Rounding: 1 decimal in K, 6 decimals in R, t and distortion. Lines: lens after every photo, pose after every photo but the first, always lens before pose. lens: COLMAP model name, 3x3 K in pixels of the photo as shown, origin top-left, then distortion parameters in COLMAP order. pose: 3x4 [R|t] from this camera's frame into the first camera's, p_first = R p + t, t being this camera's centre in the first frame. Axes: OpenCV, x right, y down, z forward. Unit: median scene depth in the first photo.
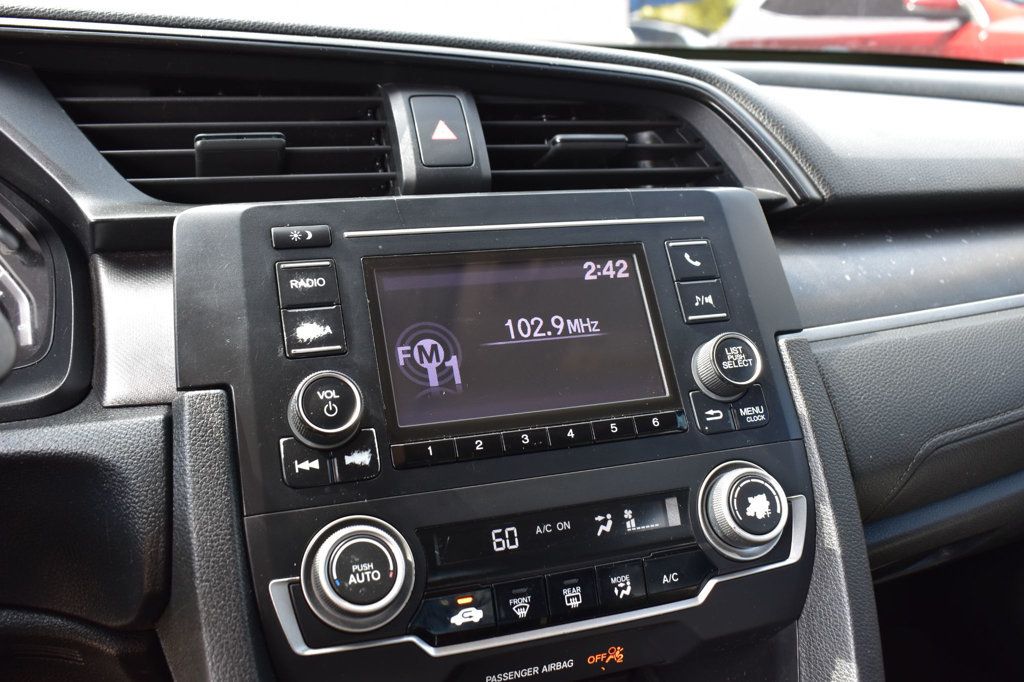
lens RADIAL K [[986.8, 0, 513.4], [0, 986.8, 343.1], [0, 0, 1]] dist [-0.091238, 0.000000]
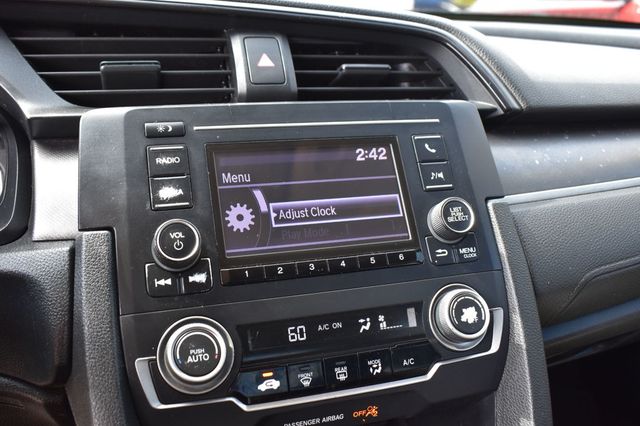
lens RADIAL K [[616.7, 0, 320.3], [0, 616.7, 215.5], [0, 0, 1]] dist [-0.091238, 0.000000]
pose [[0.999390, 0.014959, -0.031551, 0.049469], [-0.014285, 0.999668, 0.021458, -0.000399], [0.031862, -0.020995, 0.999272, 0.066779]]
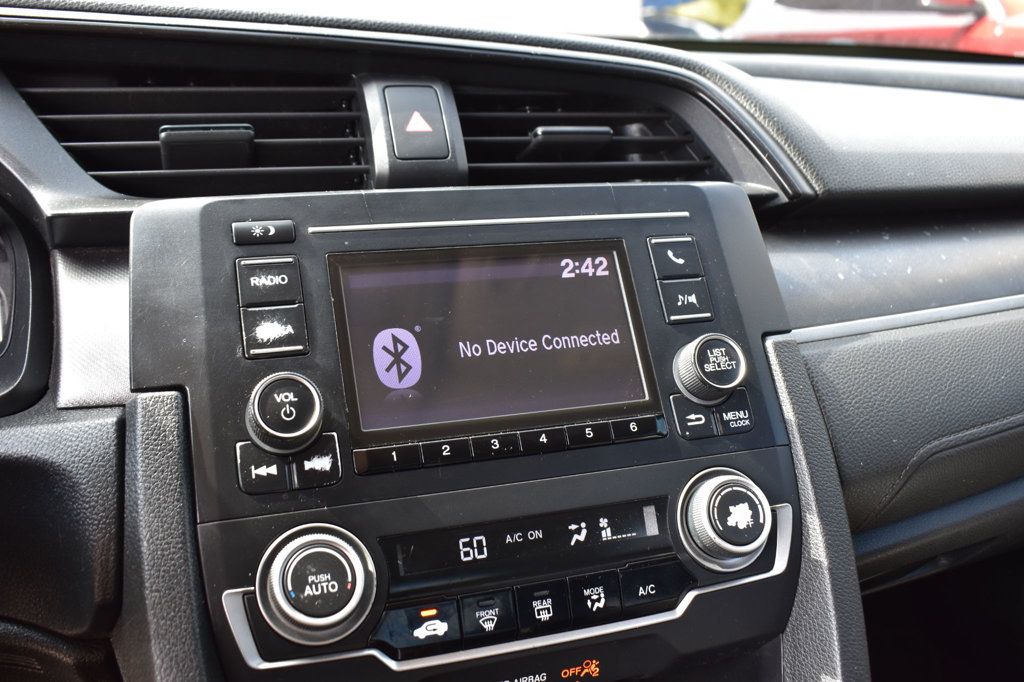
lens RADIAL K [[986.8, 0, 515.1], [0, 986.8, 345.0], [0, 0, 1]] dist [-0.091238, 0.000000]
pose [[0.999917, 0.004764, -0.012007, 0.039704], [-0.004680, 0.999964, 0.007047, -0.005475], [0.012040, -0.006990, 0.999903, 0.040422]]
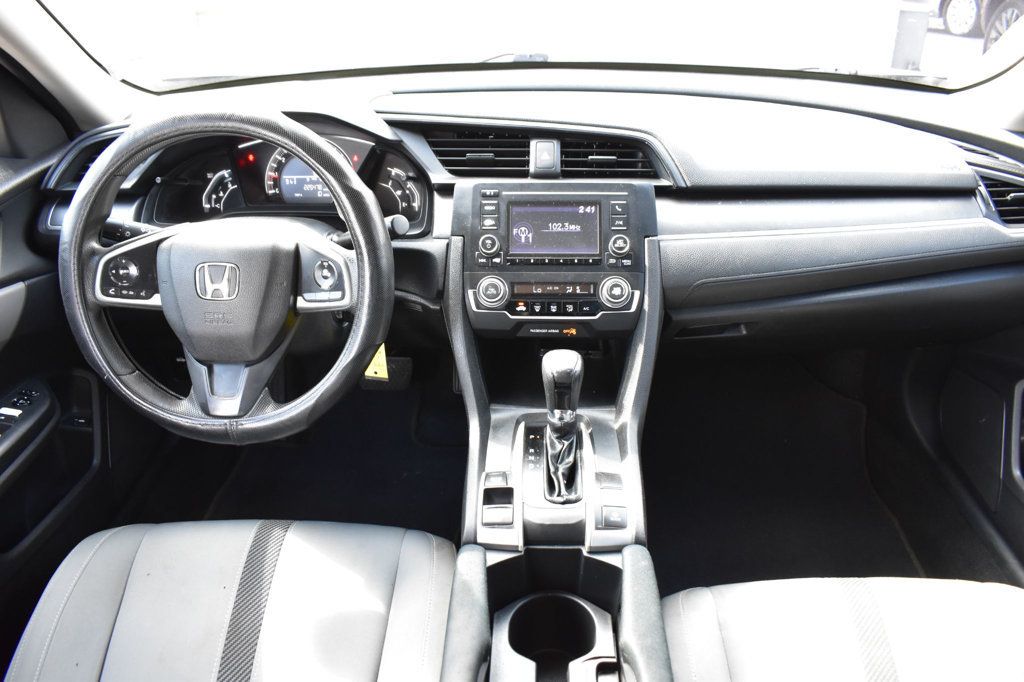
lens RADIAL K [[802.6, 0, 506.8], [0, 802.6, 333.9], [0, 0, 1]] dist [-0.089936, 0.008132]
pose [[0.925574, 0.154733, -0.345502, 0.810299], [-0.081316, 0.972613, 0.217744, -0.227509], [0.369731, -0.173443, 0.912807, -1.479673]]
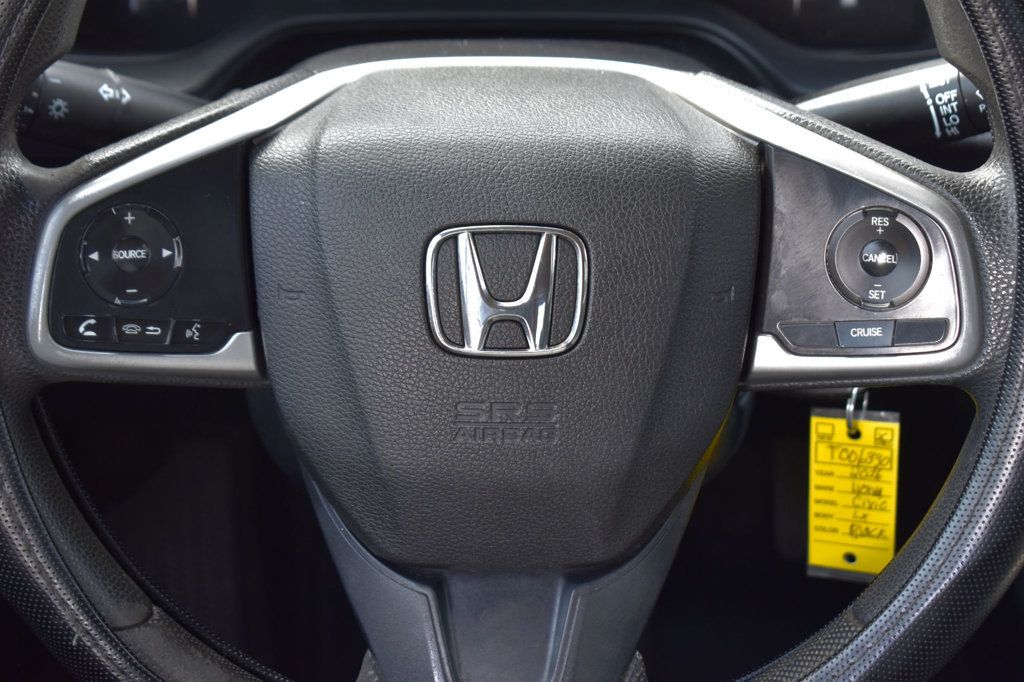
lens RADIAL K [[2233.2, 0, 513.6], [0, 2233.2, 336.8], [0, 0, 1]] dist [0.076511, 0.000000]
pose [[0.945230, 0.145478, -0.292192, -0.183653], [-0.075856, 0.968580, 0.236851, -0.203316], [0.317468, -0.201715, 0.926566, -1.361468]]
